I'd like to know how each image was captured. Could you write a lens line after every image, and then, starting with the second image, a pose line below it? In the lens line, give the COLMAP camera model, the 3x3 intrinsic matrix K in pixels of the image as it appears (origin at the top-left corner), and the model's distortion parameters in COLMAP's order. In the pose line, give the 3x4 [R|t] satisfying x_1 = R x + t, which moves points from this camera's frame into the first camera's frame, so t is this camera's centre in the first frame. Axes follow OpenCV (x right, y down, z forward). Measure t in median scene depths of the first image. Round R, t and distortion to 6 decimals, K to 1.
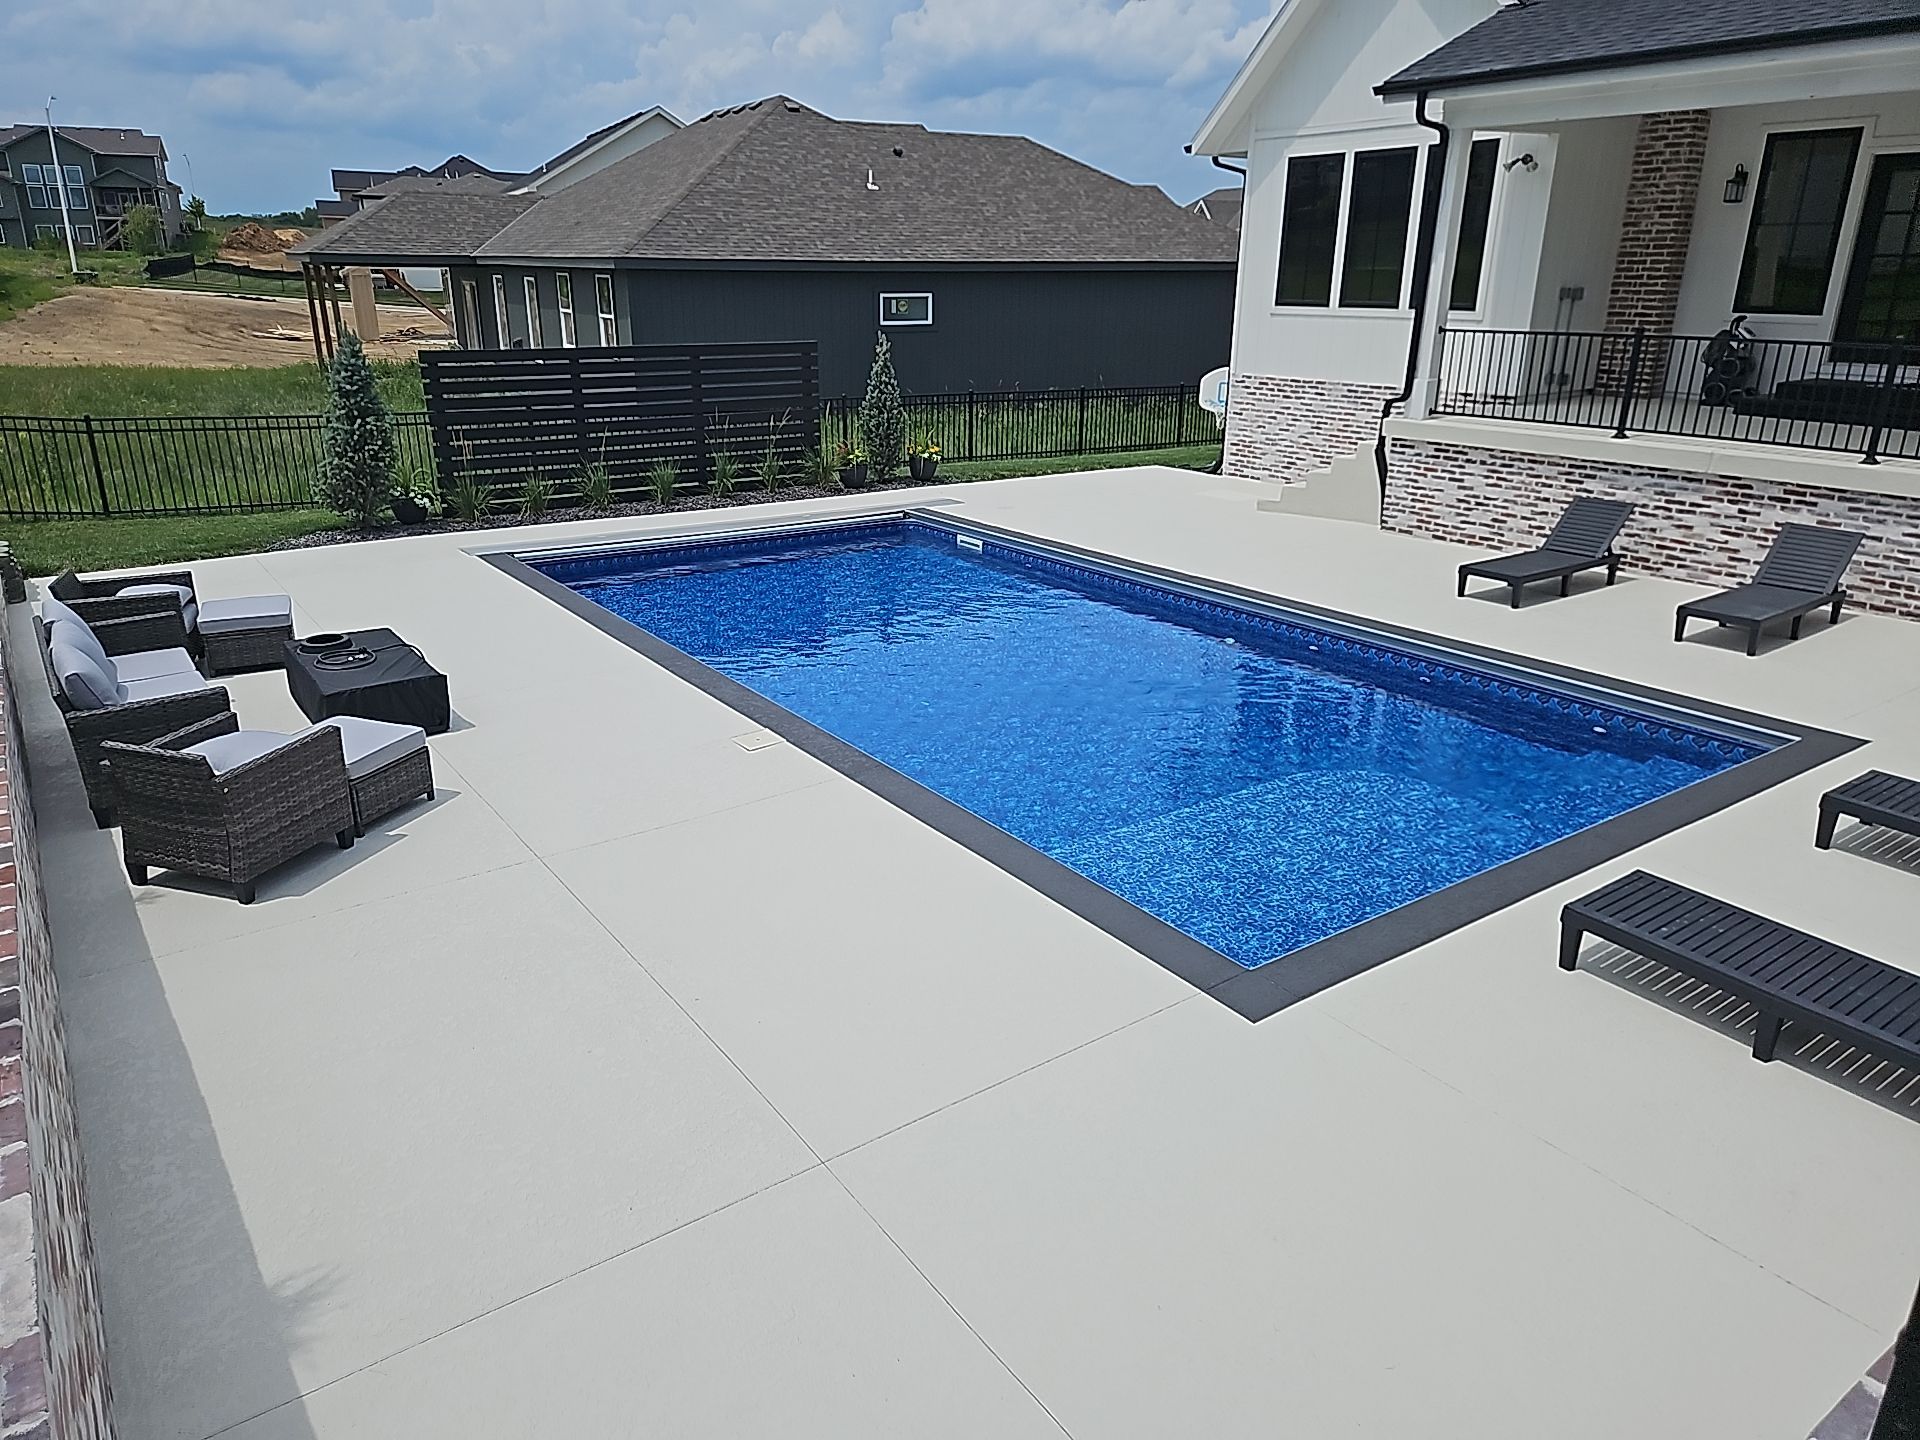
lens RADIAL K [[1267.6, 0, 953.3], [0, 1267.6, 716.5], [0, 0, 1]] dist [0.063212, -0.052833]
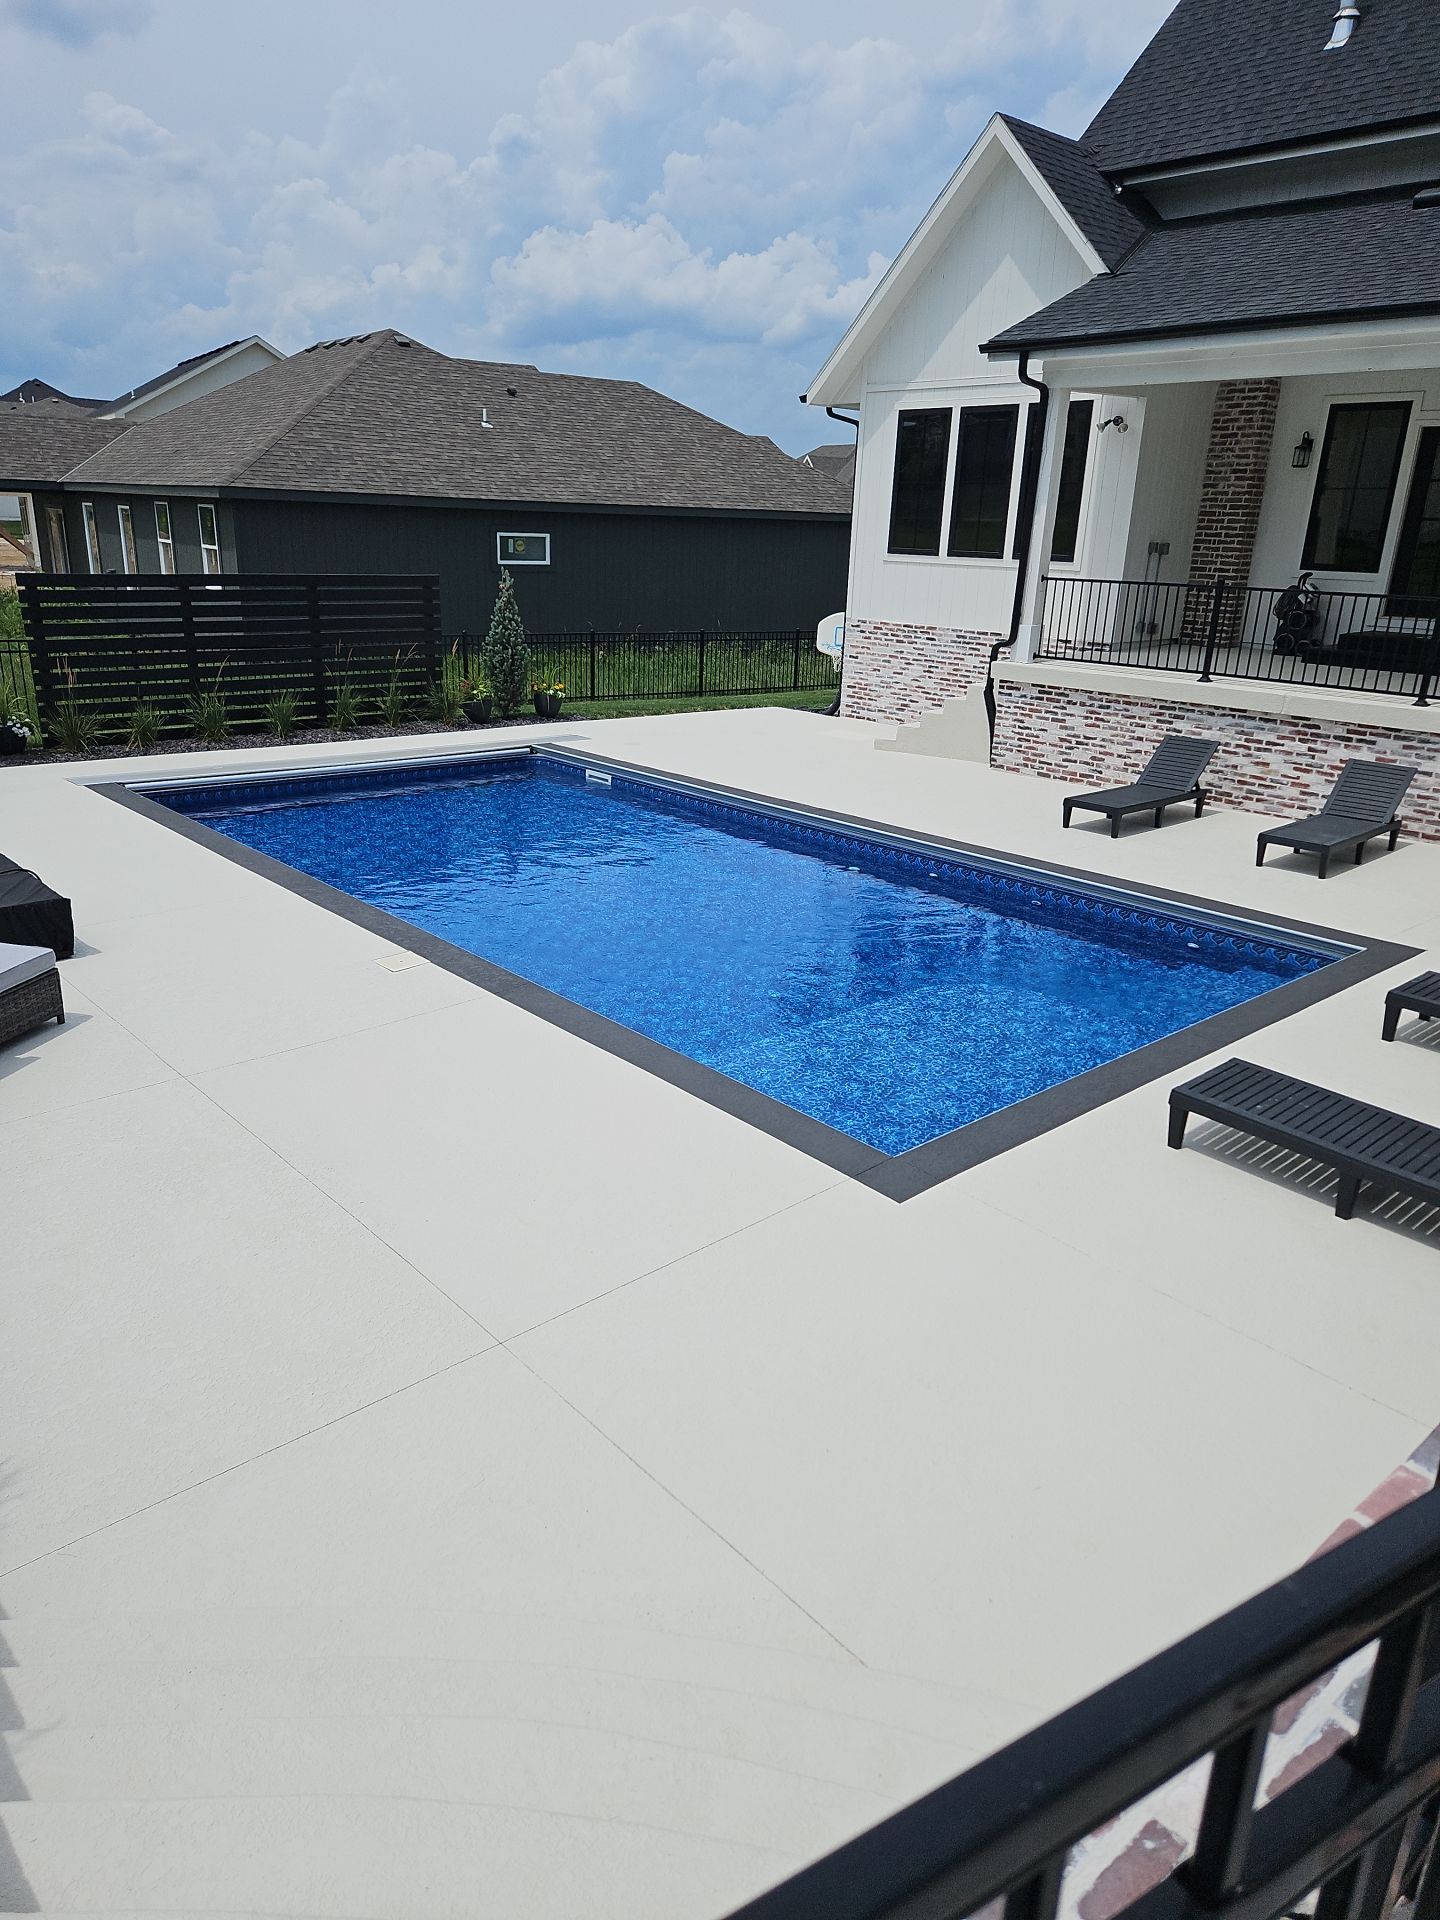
lens RADIAL K [[1267.6, 0, 716.6], [0, 1267.6, 964.0], [0, 0, 1]] dist [0.063212, -0.052833]
pose [[0.992962, -0.011660, 0.117861, -0.015455], [0.011909, 0.999928, -0.001413, 0.015037], [-0.117836, 0.002807, 0.993029, -0.015866]]
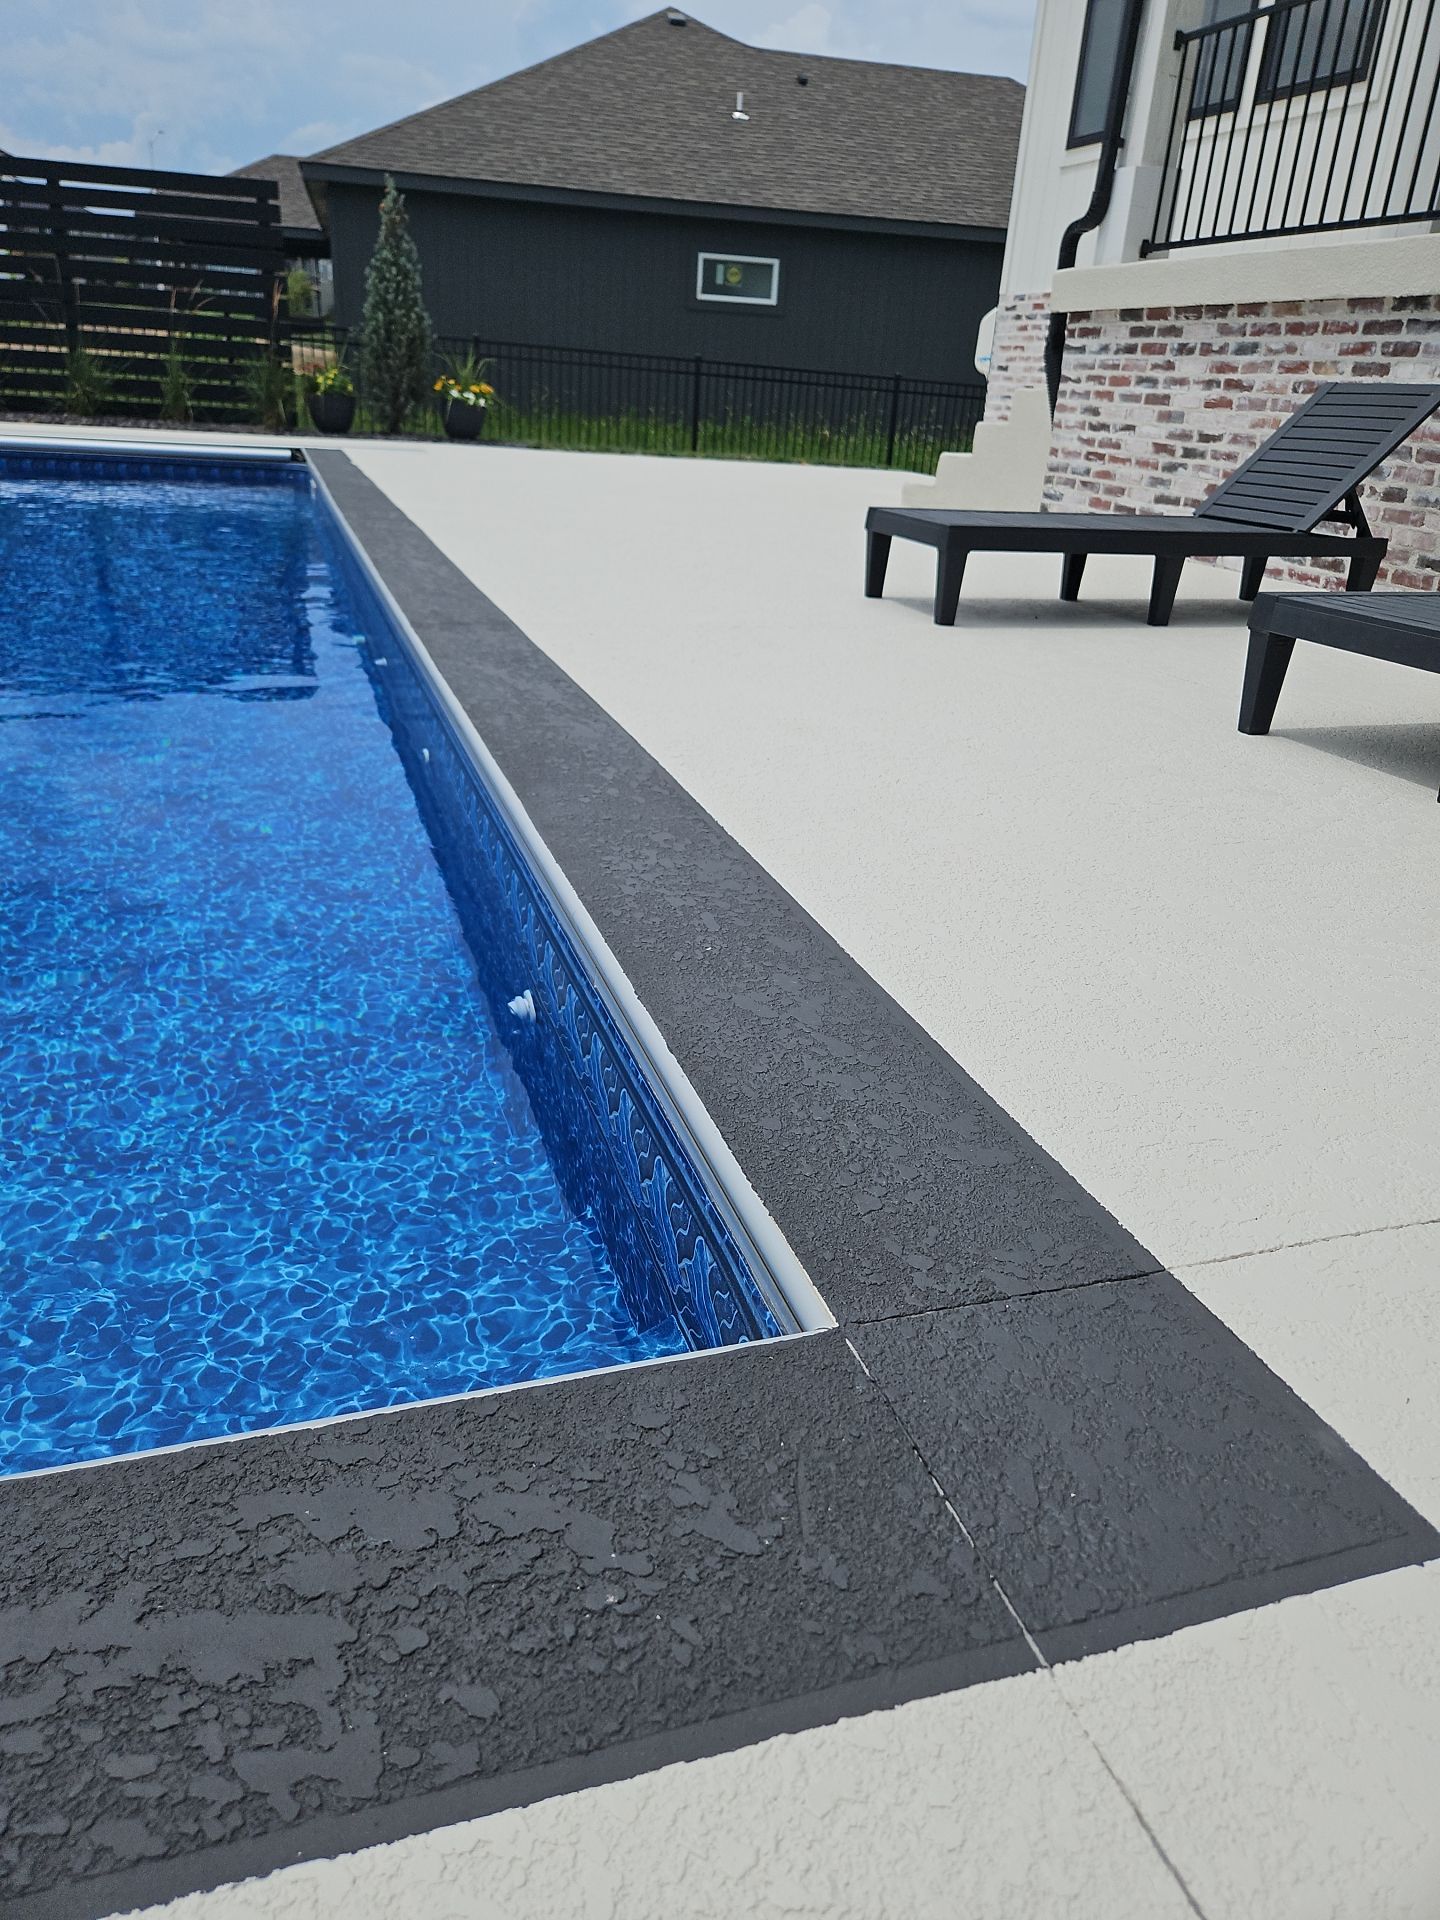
lens RADIAL K [[1265.3, 0, 720.8], [0, 1265.3, 957.0], [0, 0, 1]] dist [0.006733, 0.002532]
pose [[0.946621, 0.174978, -0.270726, 0.392979], [-0.154162, 0.983321, 0.096505, -0.014752], [0.283097, -0.049618, 0.957807, 0.518134]]
